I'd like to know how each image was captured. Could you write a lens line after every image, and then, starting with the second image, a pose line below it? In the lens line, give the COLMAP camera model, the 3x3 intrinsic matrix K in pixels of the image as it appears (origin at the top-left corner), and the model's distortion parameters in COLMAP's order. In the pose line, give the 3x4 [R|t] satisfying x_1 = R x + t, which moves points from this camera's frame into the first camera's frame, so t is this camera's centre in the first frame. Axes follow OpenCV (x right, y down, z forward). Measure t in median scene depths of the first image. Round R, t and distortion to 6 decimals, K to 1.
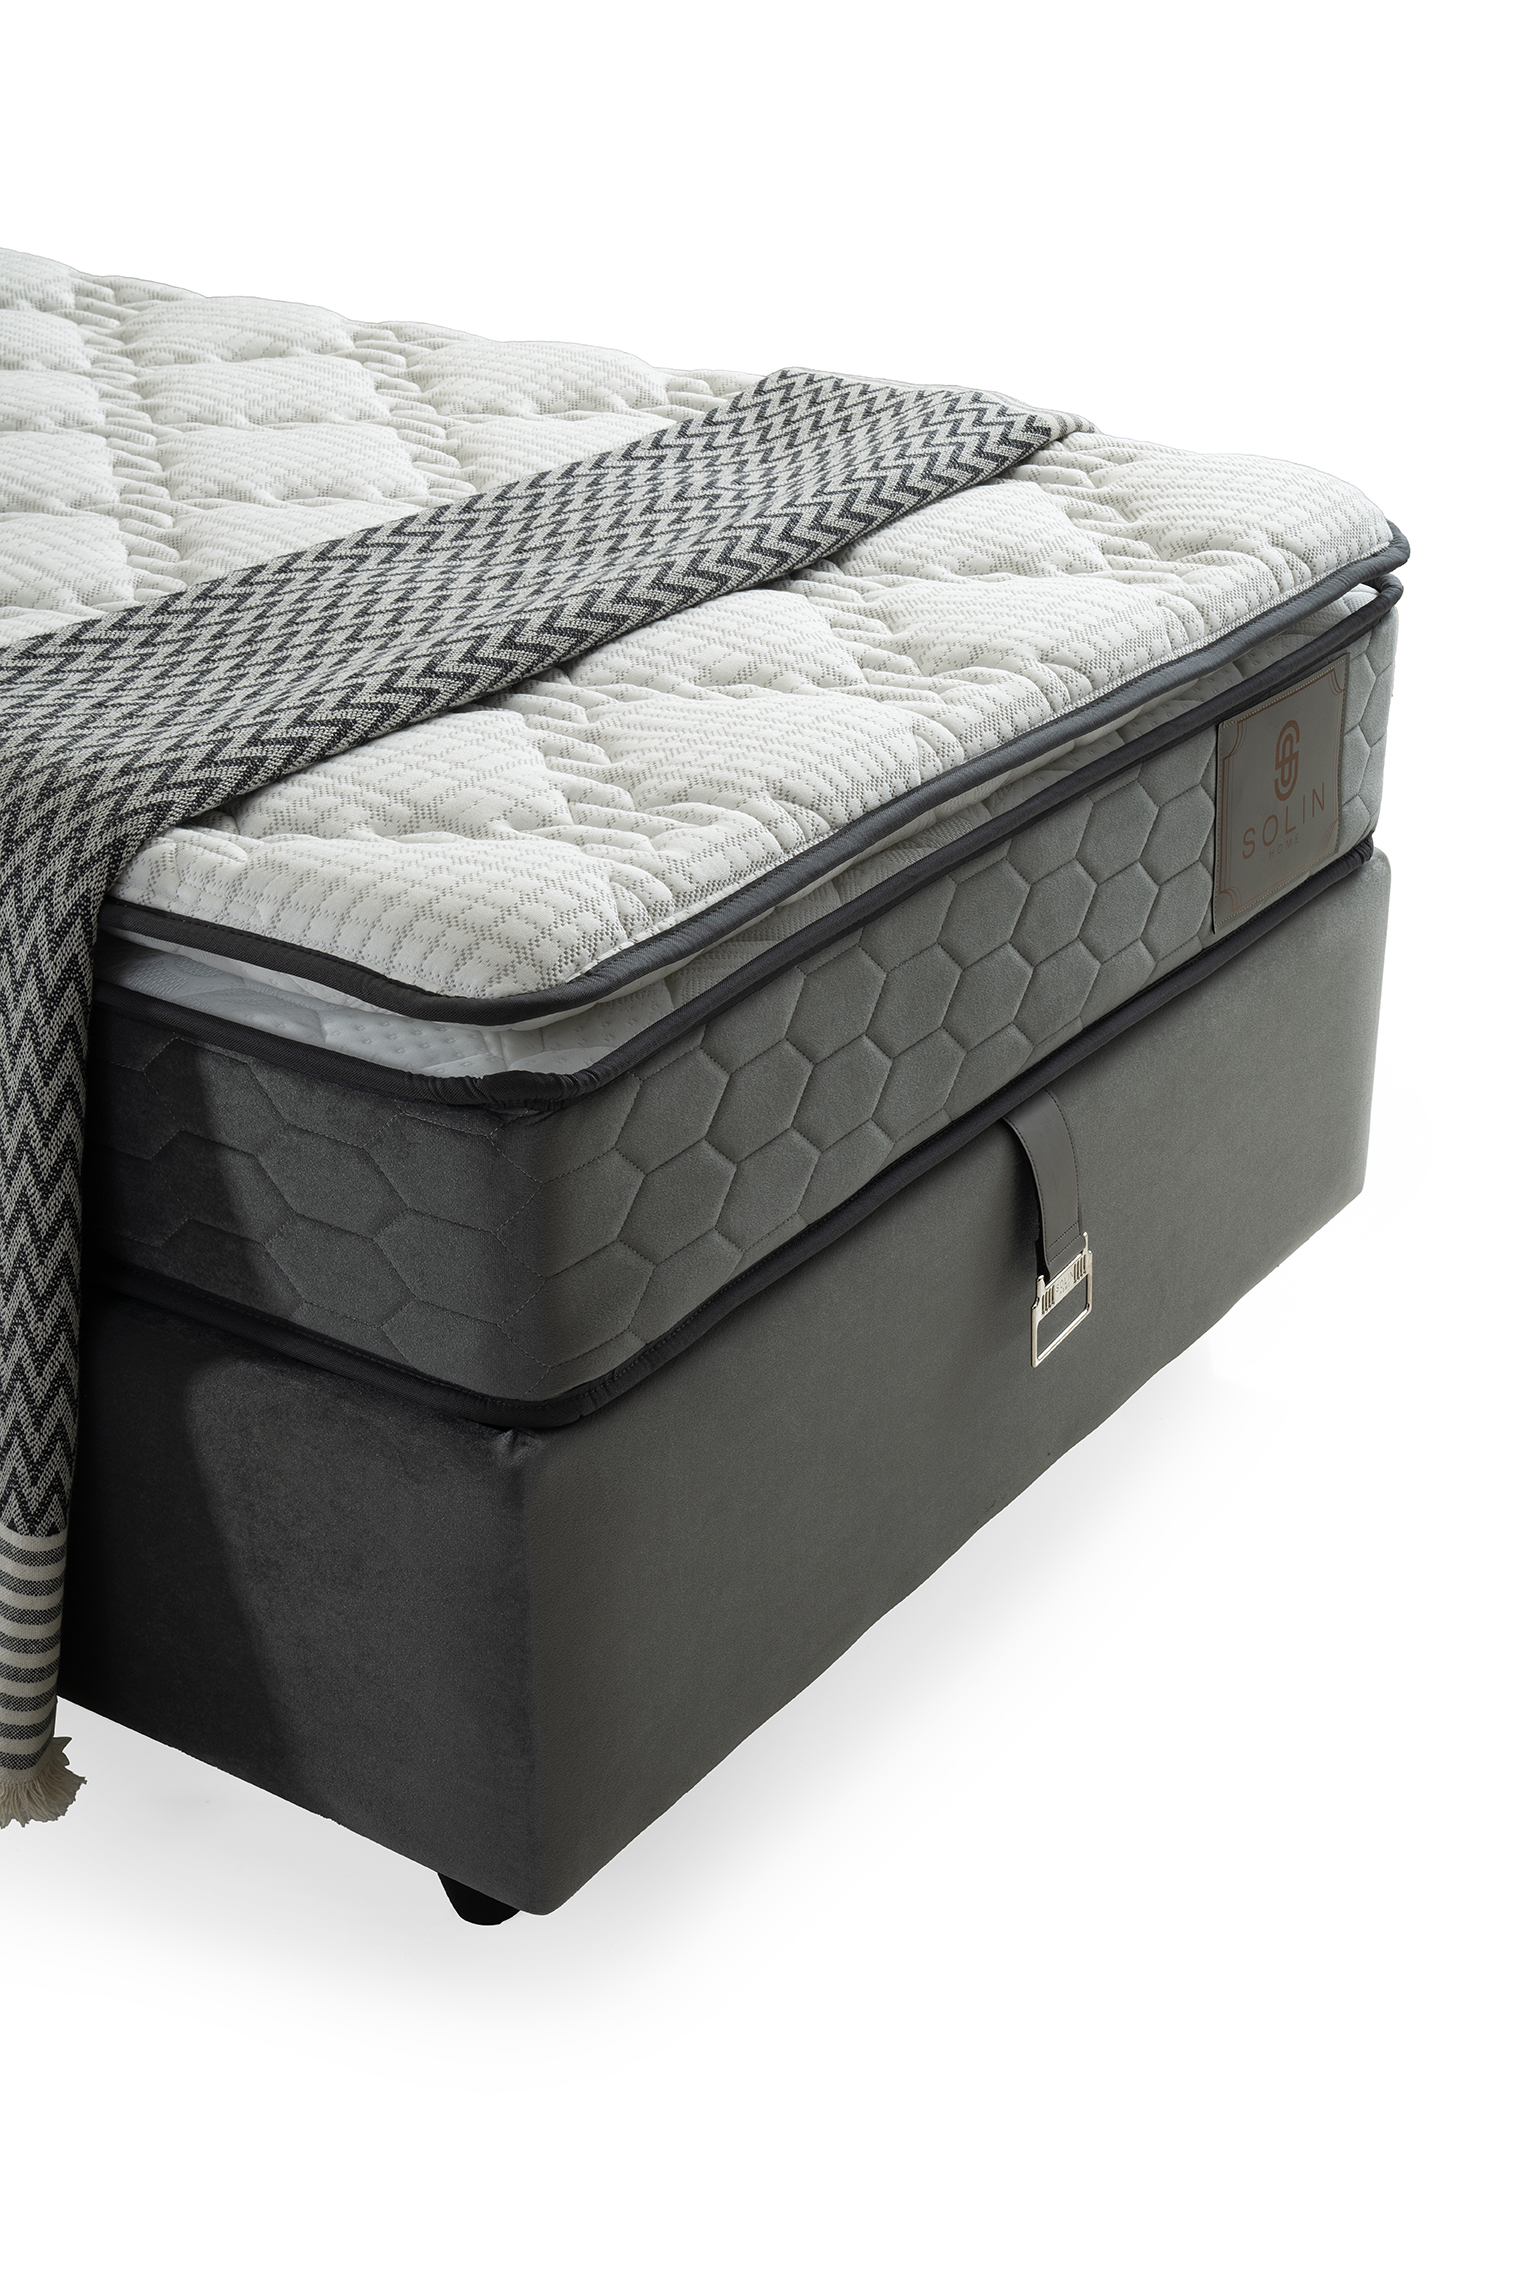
lens RADIAL K [[3255.4, 0, 749.8], [0, 3255.4, 1141.1], [0, 0, 1]] dist [0.196909, 0.000000]
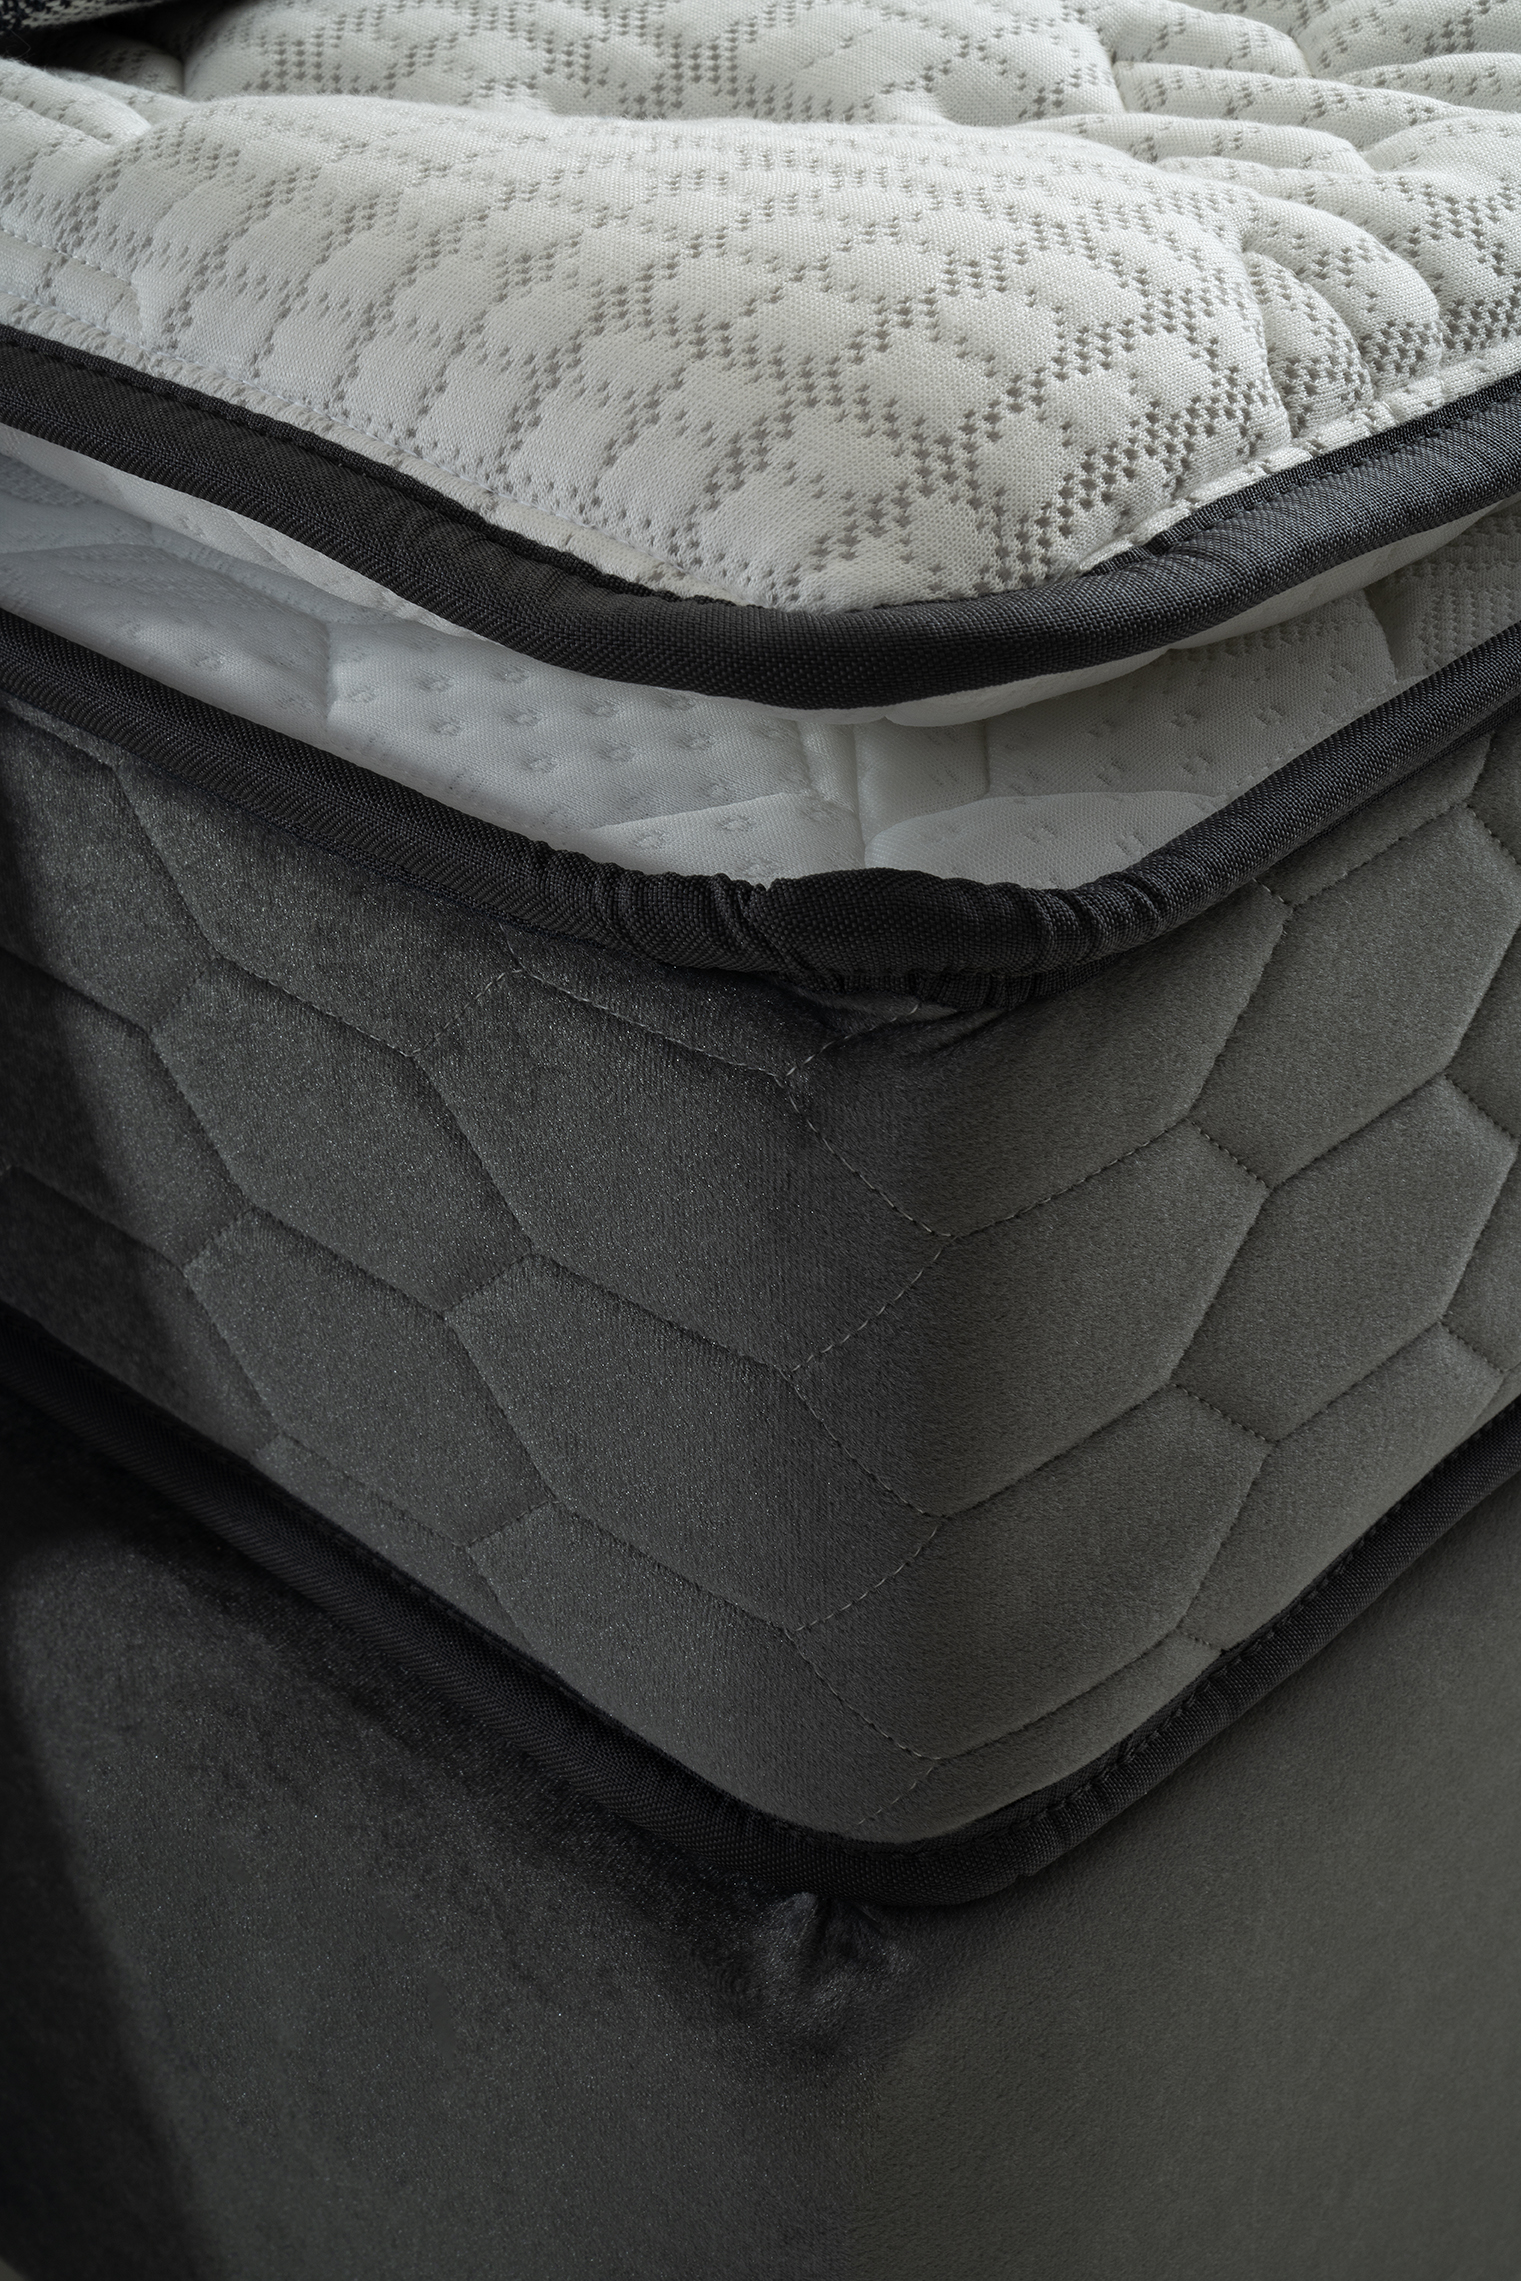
lens RADIAL K [[3255.4, 0, 766.9], [0, 3255.4, 1134.8], [0, 0, 1]] dist [0.196909, 0.000000]
pose [[0.989727, 0.077431, -0.120186, -0.042604], [-0.064441, 0.992012, 0.108441, -0.027202], [0.127623, -0.099582, 0.986811, 0.665321]]
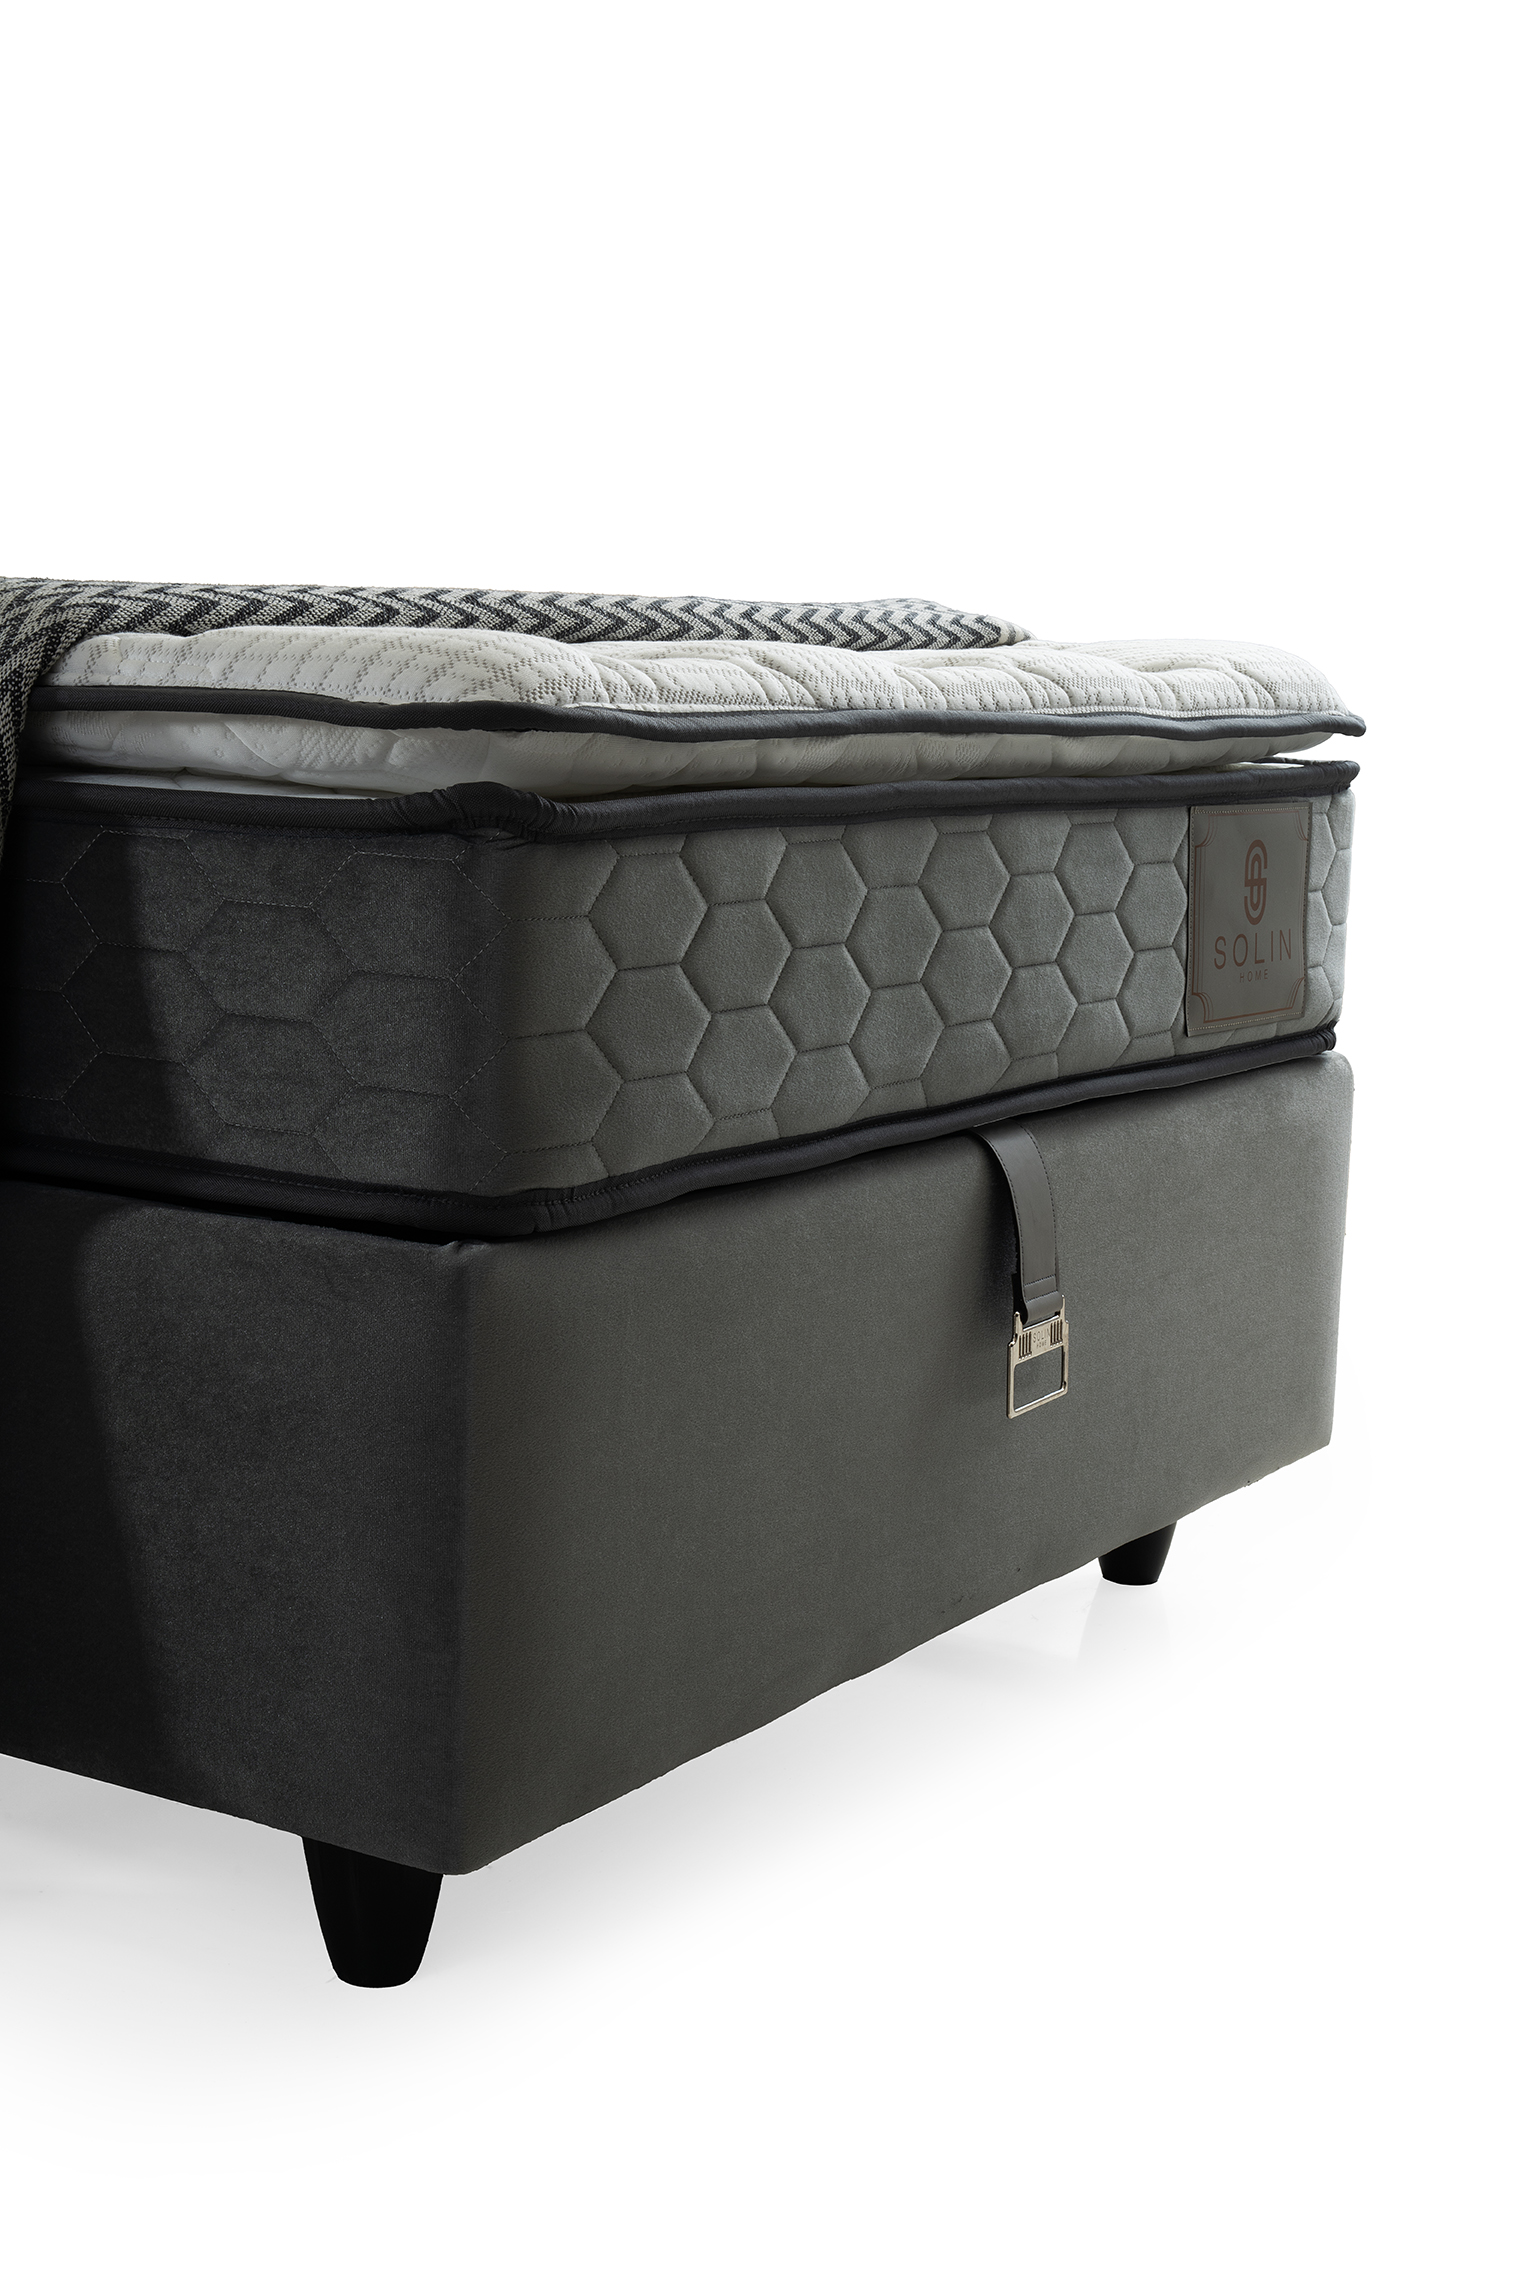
lens RADIAL K [[3255.4, 0, 751.0], [0, 3255.4, 1130.6], [0, 0, 1]] dist [0.196909, 0.000000]
pose [[0.998297, 0.035109, 0.046581, -0.035391], [-0.019511, 0.953558, -0.300577, 0.322621], [-0.054970, 0.299156, 0.952619, 0.145403]]
